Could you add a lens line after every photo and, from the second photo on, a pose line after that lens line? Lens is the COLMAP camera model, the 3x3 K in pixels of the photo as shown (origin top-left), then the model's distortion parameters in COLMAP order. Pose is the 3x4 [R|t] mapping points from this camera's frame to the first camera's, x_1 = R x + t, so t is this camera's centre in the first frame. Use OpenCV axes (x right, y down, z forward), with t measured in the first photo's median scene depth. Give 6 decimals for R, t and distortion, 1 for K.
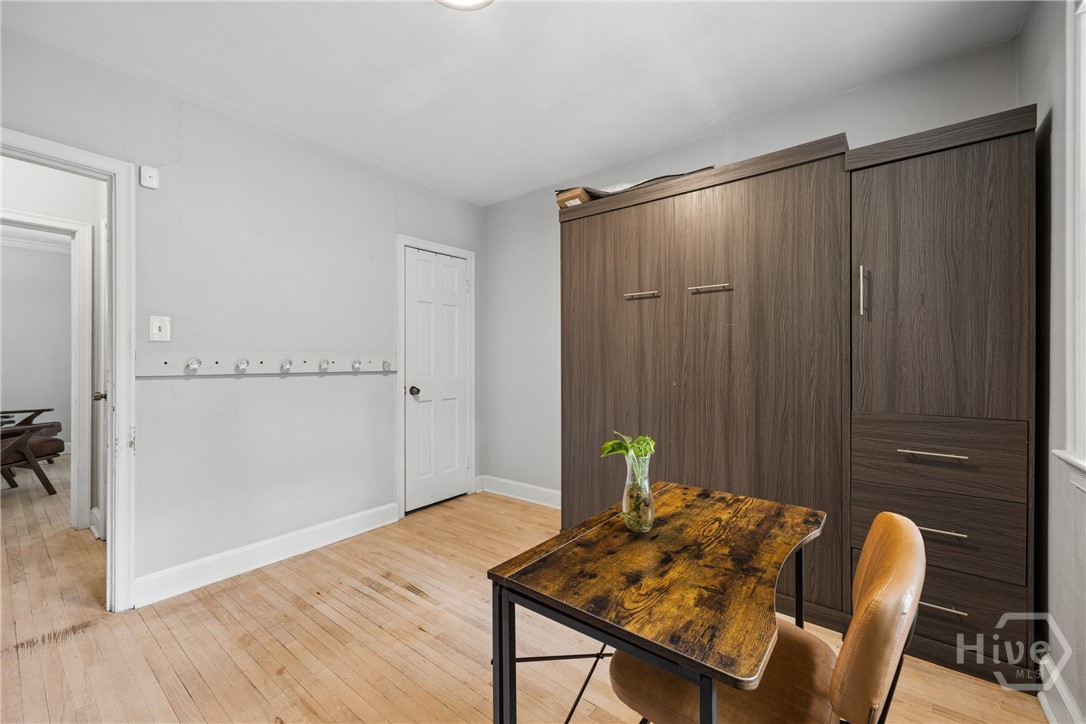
lens RADIAL K [[429.7, 0, 547.5], [0, 429.7, 361.0], [0, 0, 1]] dist [0.001360, 0.000280]
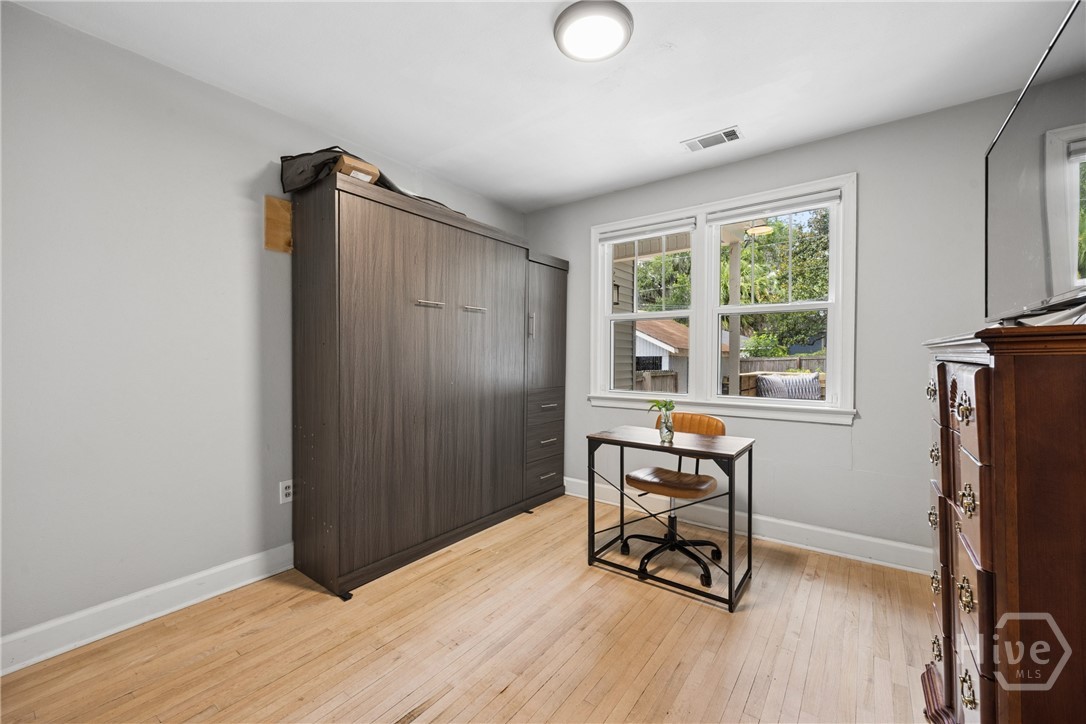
lens RADIAL K [[429.7, 0, 547.5], [0, 429.7, 361.0], [0, 0, 1]] dist [0.001360, 0.000280]
pose [[-0.009974, -0.015269, 0.999834, -0.819366], [-0.002257, 0.999881, 0.015248, -0.024215], [-0.999948, -0.002105, -0.010008, 0.672843]]
